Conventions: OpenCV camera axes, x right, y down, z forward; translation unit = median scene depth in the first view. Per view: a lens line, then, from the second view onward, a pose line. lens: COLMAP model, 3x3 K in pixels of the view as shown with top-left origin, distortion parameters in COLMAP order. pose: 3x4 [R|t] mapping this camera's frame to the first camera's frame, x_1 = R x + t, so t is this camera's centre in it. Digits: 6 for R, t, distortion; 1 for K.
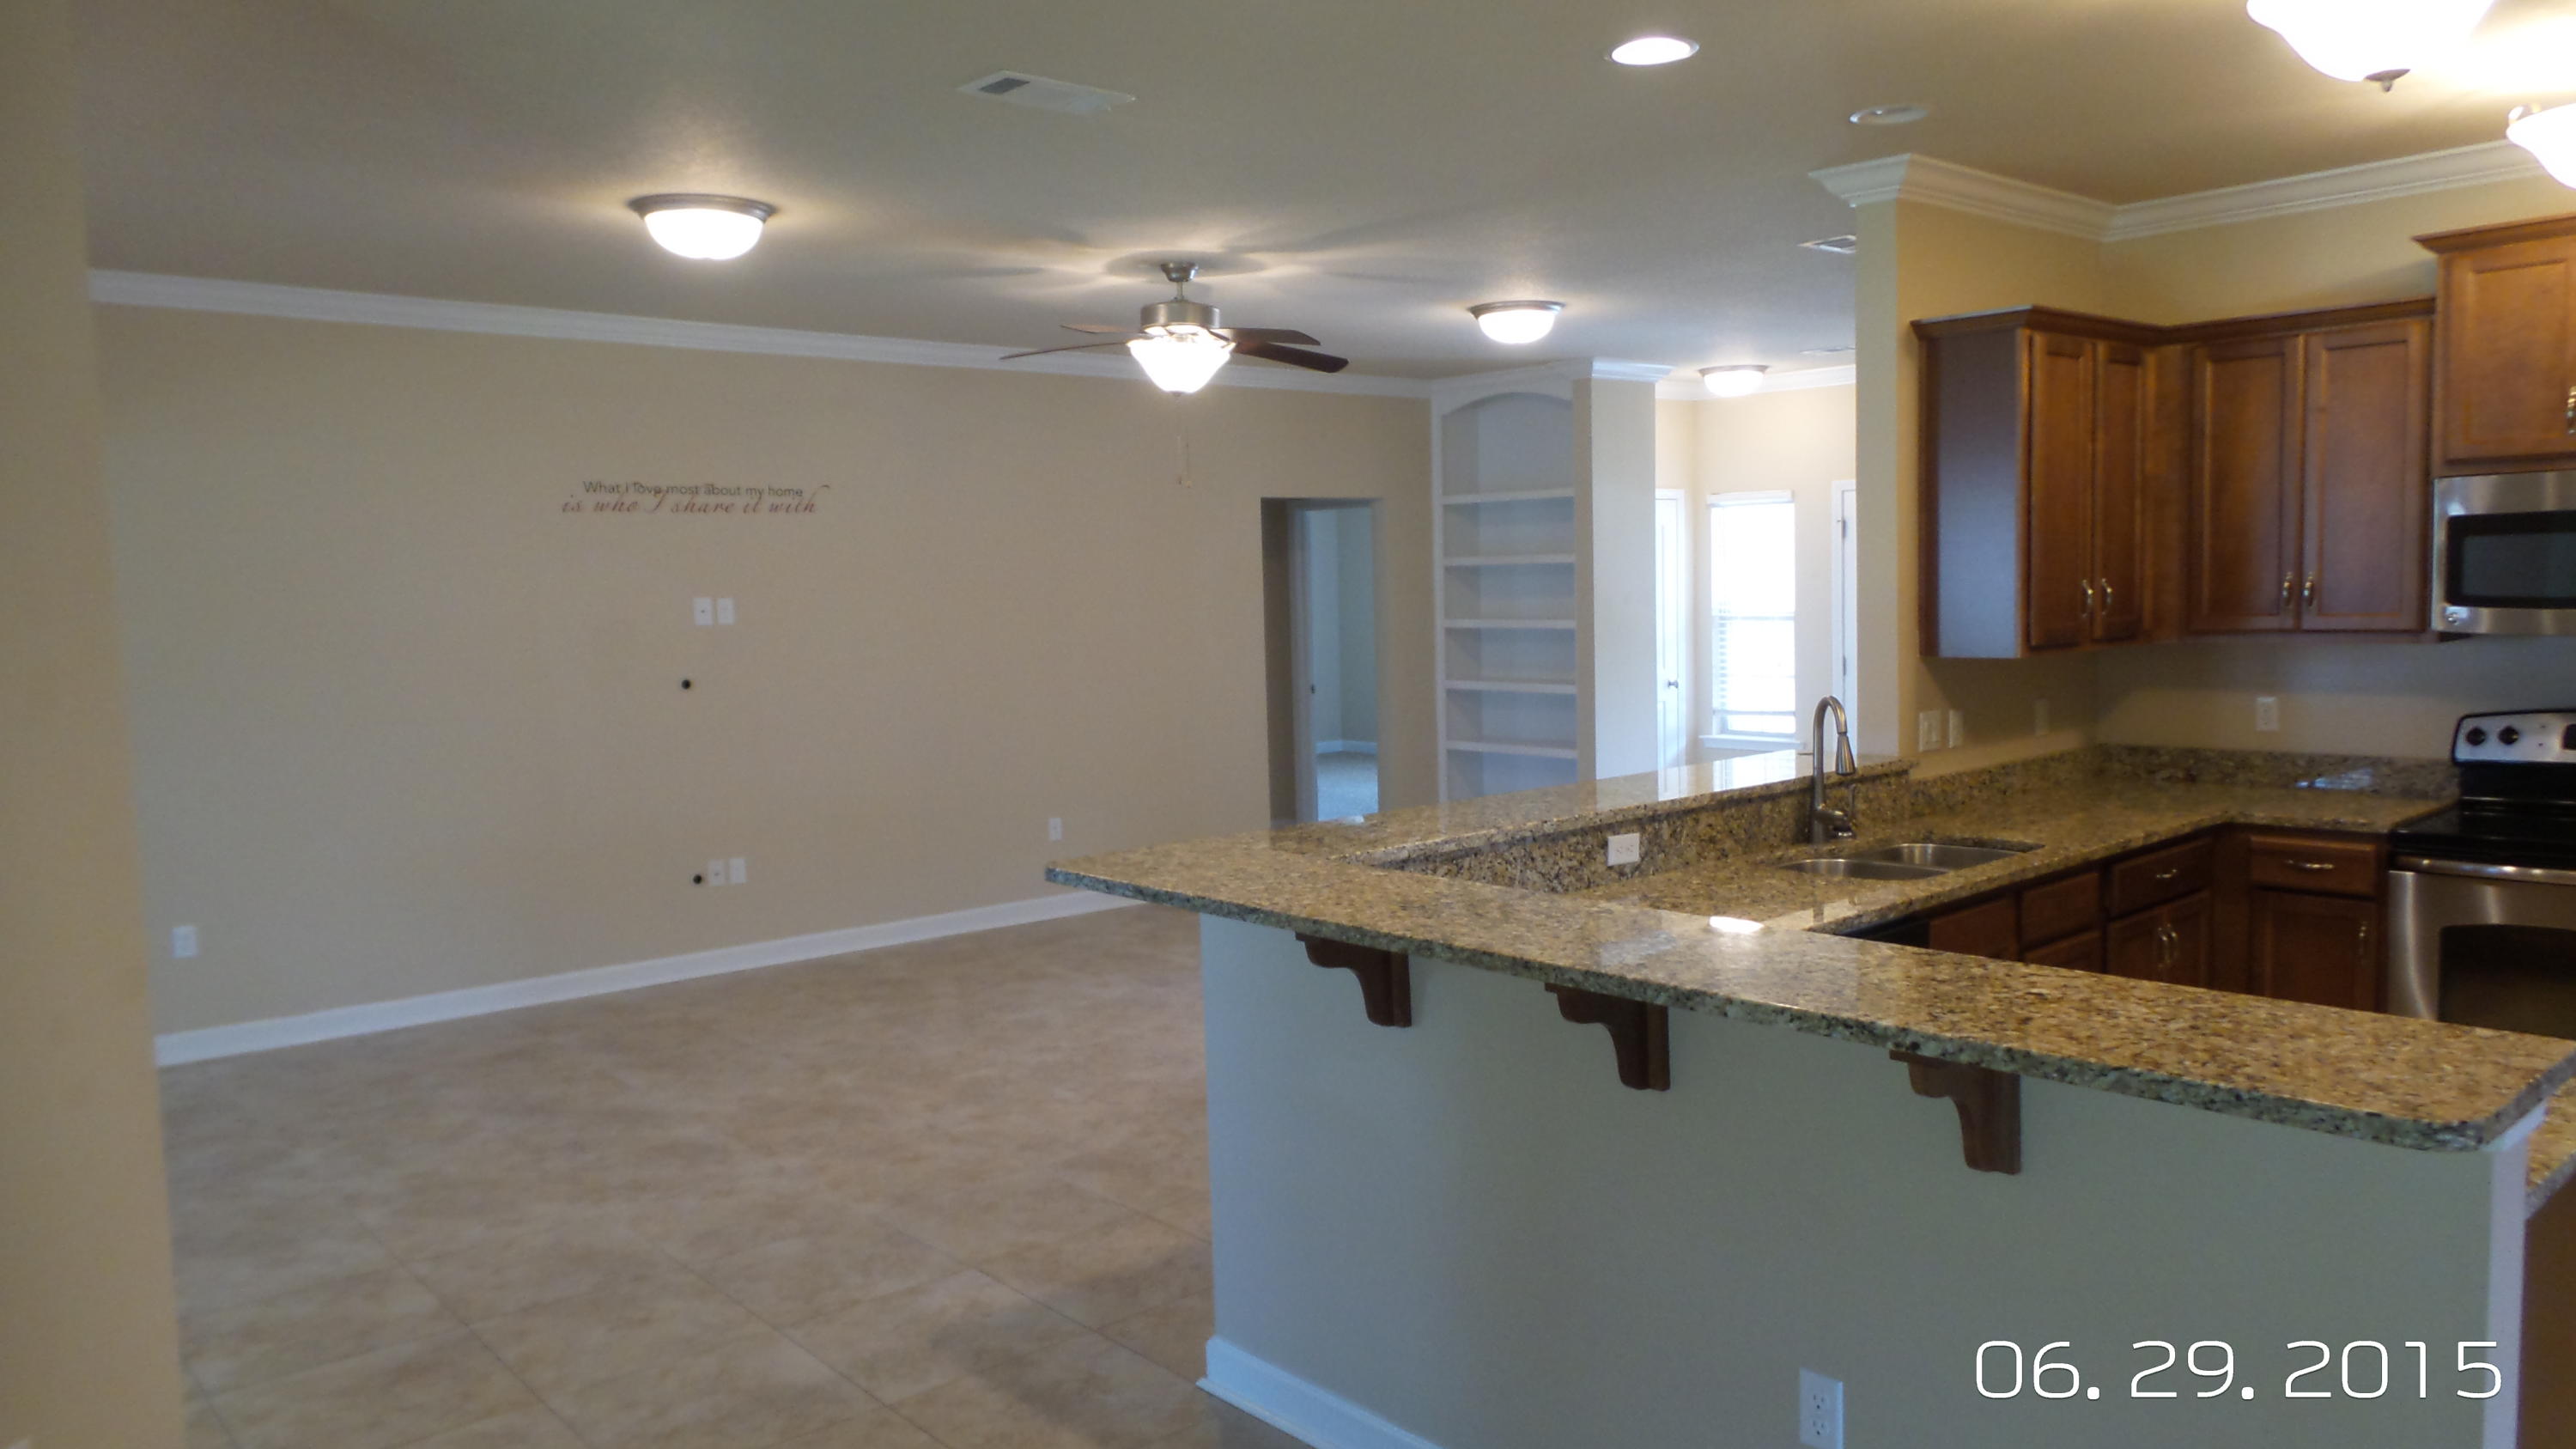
lens RADIAL K [[1784.5, 0, 1297.0], [0, 1784.5, 741.3], [0, 0, 1]] dist [0.004727, -0.005546]
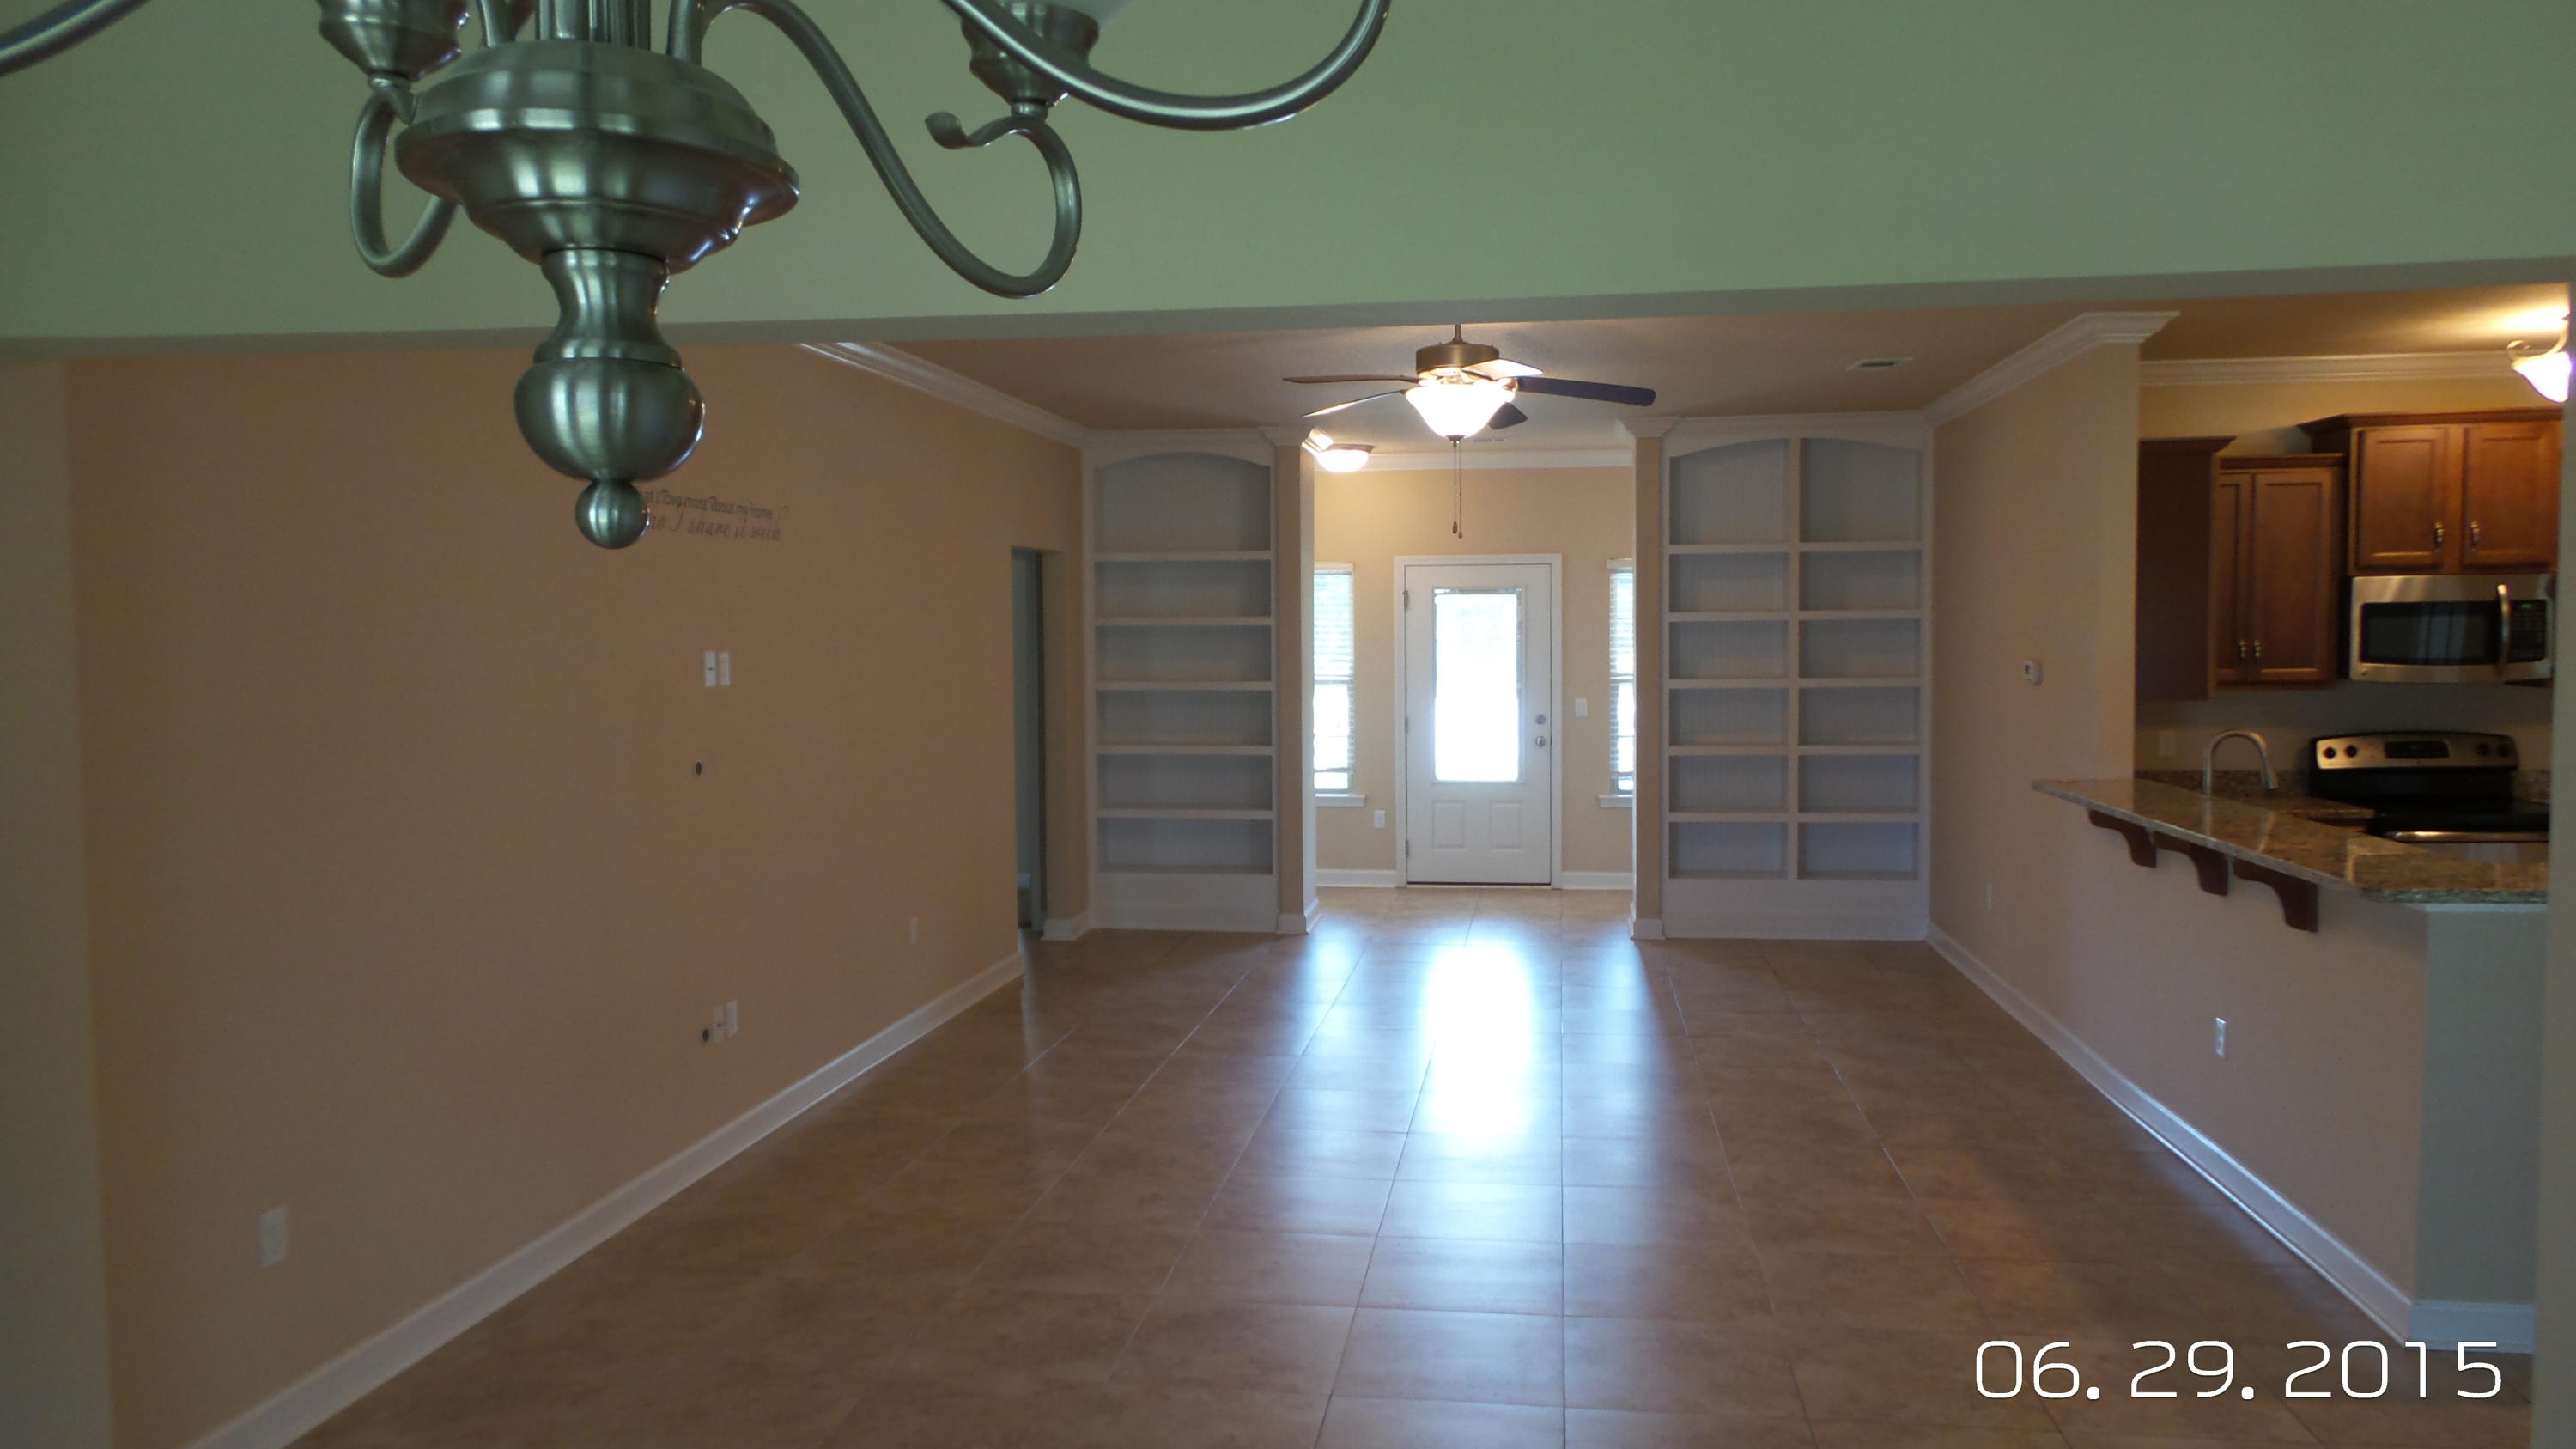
lens RADIAL K [[1784.5, 0, 1297.0], [0, 1784.5, 741.3], [0, 0, 1]] dist [0.004727, -0.005546]
pose [[0.758285, -0.024132, 0.651476, -0.973902], [0.049704, 0.998546, -0.020864, -0.024280], [-0.650025, 0.048202, 0.758382, 0.446450]]
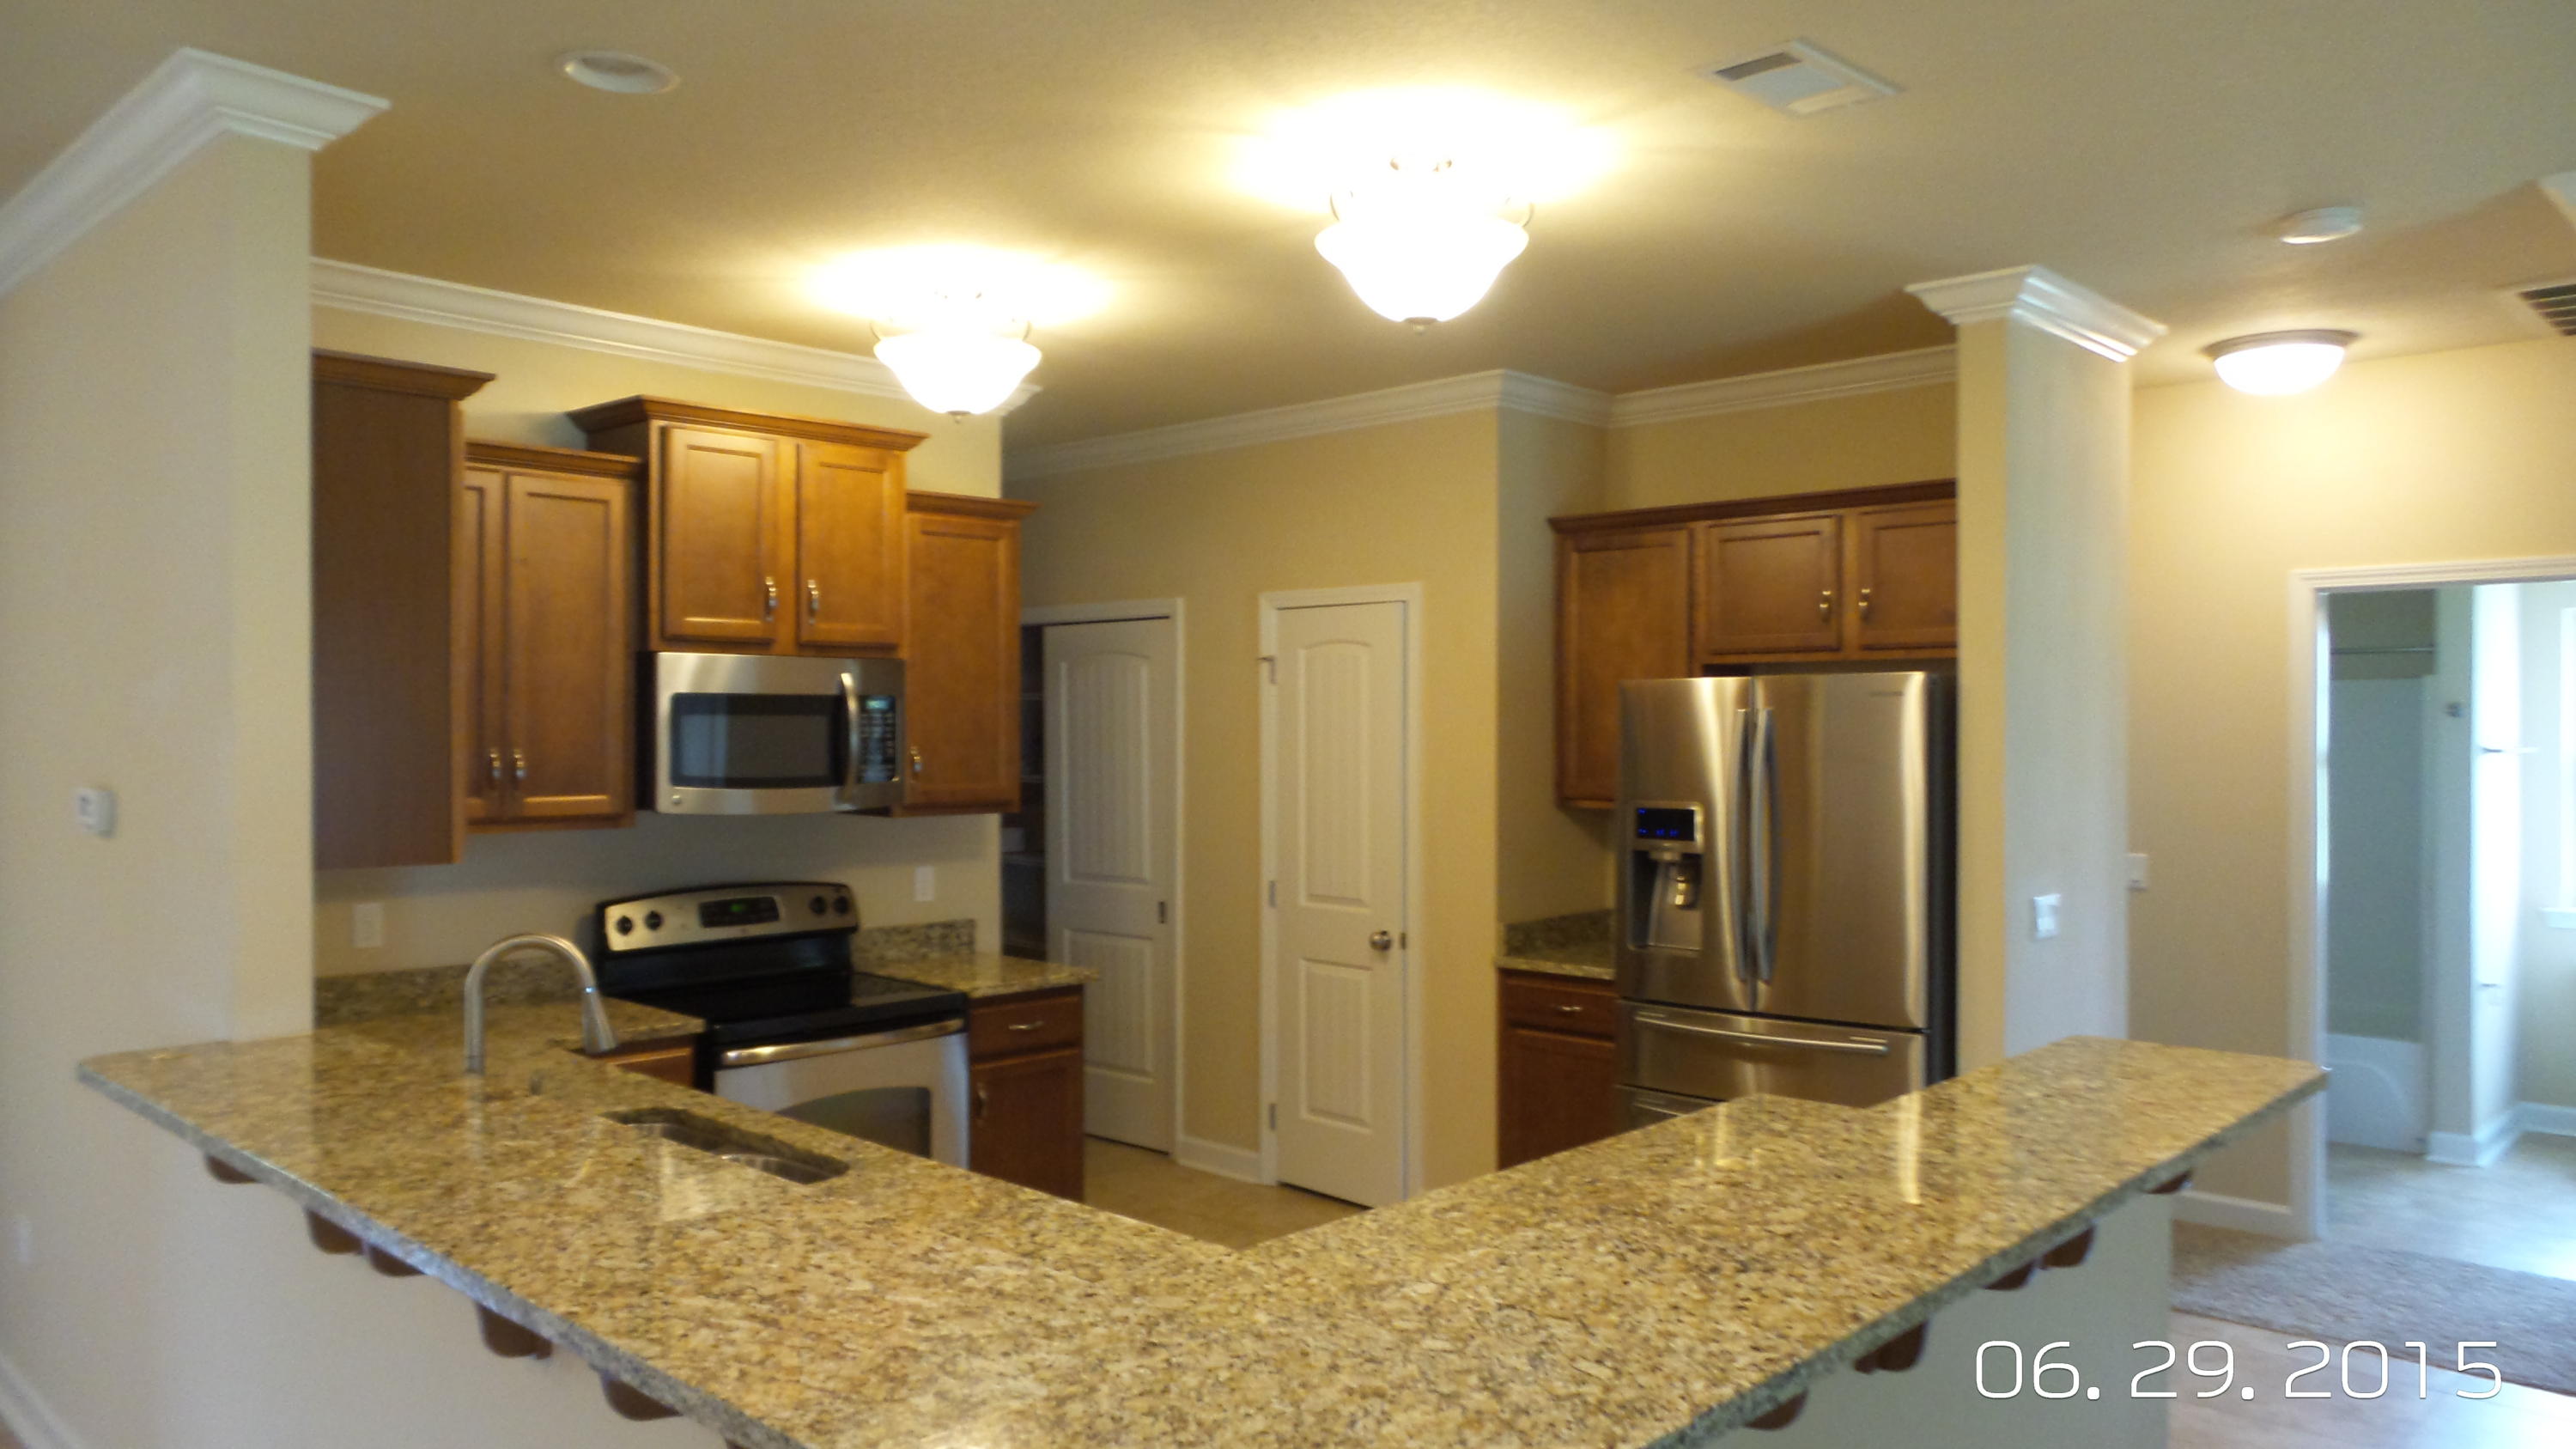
lens RADIAL K [[1784.5, 0, 1297.0], [0, 1784.5, 741.3], [0, 0, 1]] dist [0.004727, -0.005546]
pose [[-0.087630, 0.025339, 0.995831, -0.327947], [0.089612, 0.995824, -0.017453, -0.052519], [-0.992114, 0.087709, -0.089534, 0.740643]]
